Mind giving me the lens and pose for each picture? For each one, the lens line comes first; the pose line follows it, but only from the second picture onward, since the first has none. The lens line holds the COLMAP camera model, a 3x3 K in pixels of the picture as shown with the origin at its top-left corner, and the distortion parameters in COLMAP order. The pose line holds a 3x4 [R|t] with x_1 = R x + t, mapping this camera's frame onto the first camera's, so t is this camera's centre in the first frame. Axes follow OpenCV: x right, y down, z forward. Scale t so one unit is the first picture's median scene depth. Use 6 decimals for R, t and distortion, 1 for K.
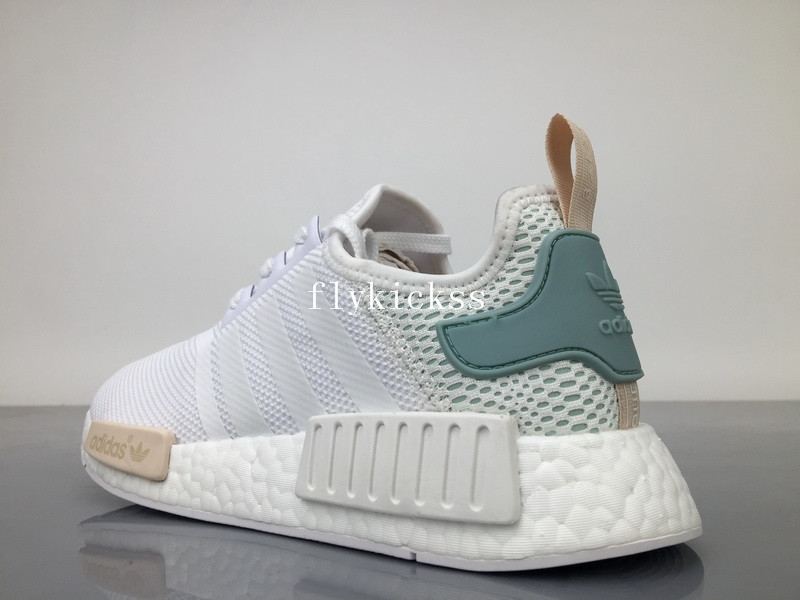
lens RADIAL K [[682.1, 0, 404.4], [0, 682.1, 282.3], [0, 0, 1]] dist [0.051744, -0.115611]
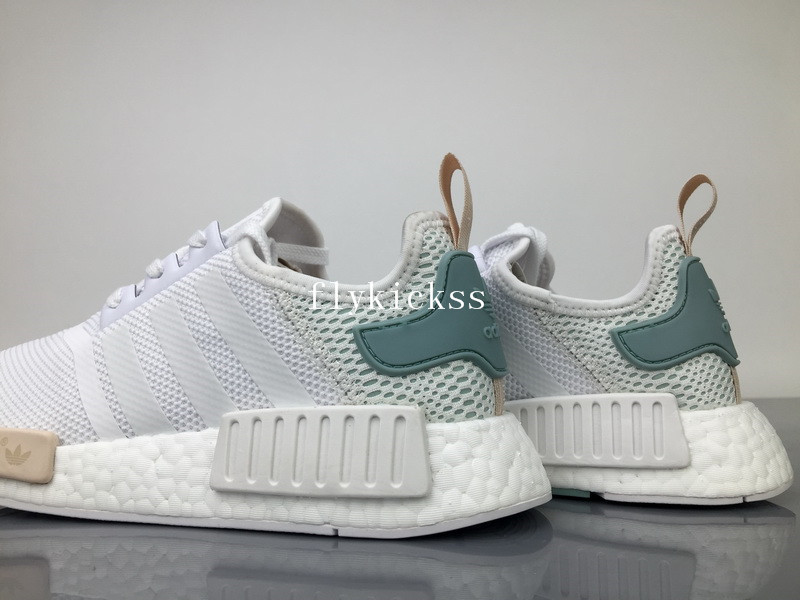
lens RADIAL K [[682.1, 0, 407.8], [0, 682.1, 284.1], [0, 0, 1]] dist [0.051744, -0.115611]
pose [[0.941511, 0.039208, 0.334694, -0.236699], [-0.039241, 0.999208, -0.006665, -0.007451], [-0.334690, -0.006858, 0.942303, -0.095334]]
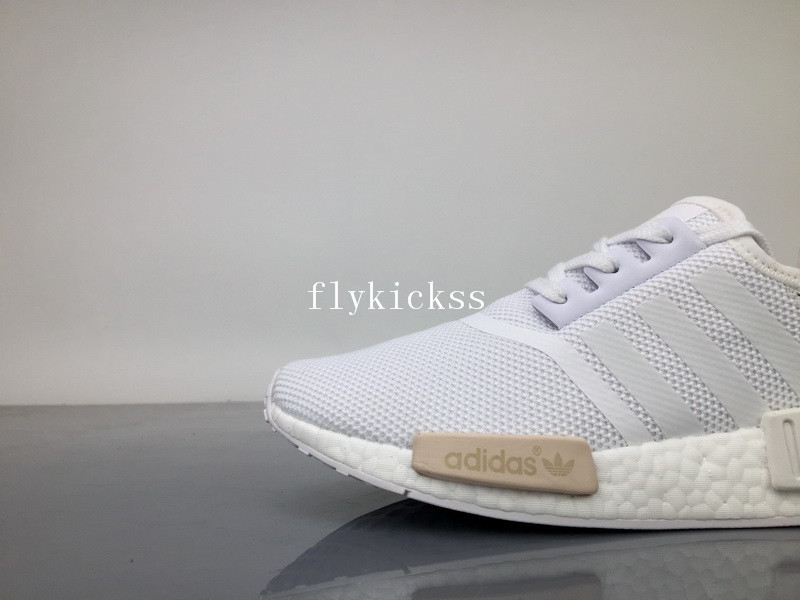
lens RADIAL K [[682.1, 0, 389.5], [0, 682.1, 288.5], [0, 0, 1]] dist [0.051744, -0.115611]
pose [[0.804540, 0.063162, 0.590531, -1.268697], [-0.066576, 0.997653, -0.016004, 0.062790], [-0.590156, -0.026440, 0.806856, 0.509734]]
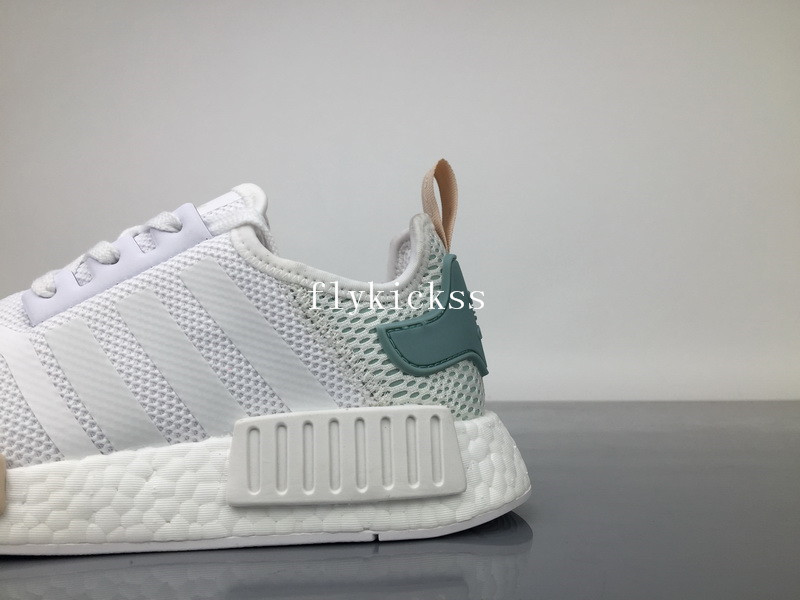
lens RADIAL K [[682.1, 0, 406.9], [0, 682.1, 286.9], [0, 0, 1]] dist [0.051744, -0.115611]
pose [[0.722359, 0.073305, 0.687622, -0.649011], [-0.075123, 0.996799, -0.027347, 0.020713], [-0.687426, -0.031901, 0.725554, 0.154025]]
